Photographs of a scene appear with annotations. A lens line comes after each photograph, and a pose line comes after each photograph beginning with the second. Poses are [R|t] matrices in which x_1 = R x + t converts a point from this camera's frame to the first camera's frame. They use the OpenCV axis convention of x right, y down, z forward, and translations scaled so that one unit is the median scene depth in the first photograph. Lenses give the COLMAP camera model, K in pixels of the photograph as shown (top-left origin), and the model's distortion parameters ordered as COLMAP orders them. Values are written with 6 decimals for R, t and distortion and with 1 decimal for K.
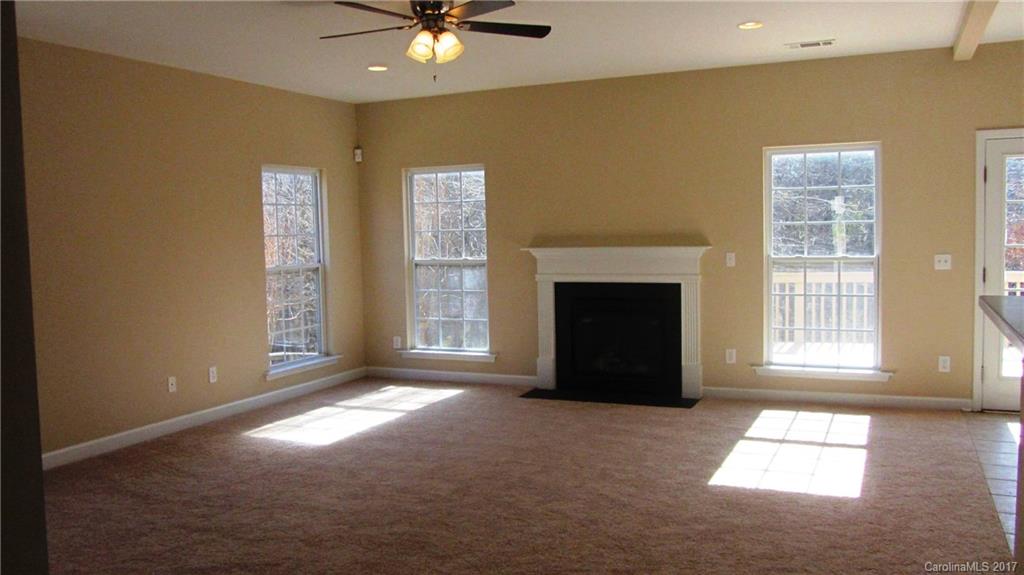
lens RADIAL K [[809.5, 0, 512.0], [0, 809.5, 287.5], [0, 0, 1]] dist [0.003312, 0.005920]
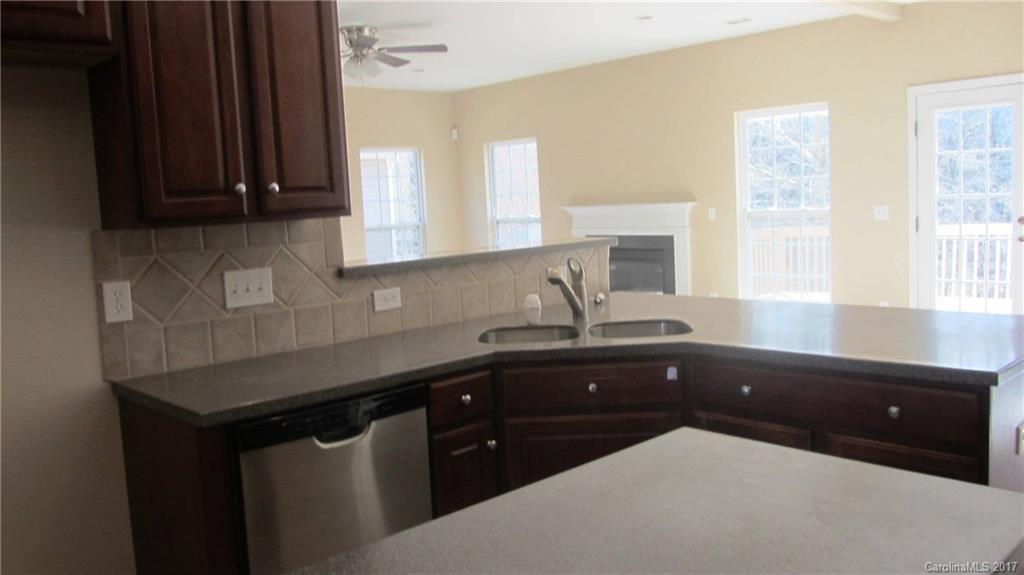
lens RADIAL K [[856.2, 0, 512.0], [0, 856.2, 287.5], [0, 0, 1]] dist [-0.009102, -0.007592]
pose [[0.913636, 0.015639, -0.406233, 0.461171], [0.006185, 0.998609, 0.052356, 0.003572], [0.406487, -0.050347, 0.912269, -0.185650]]
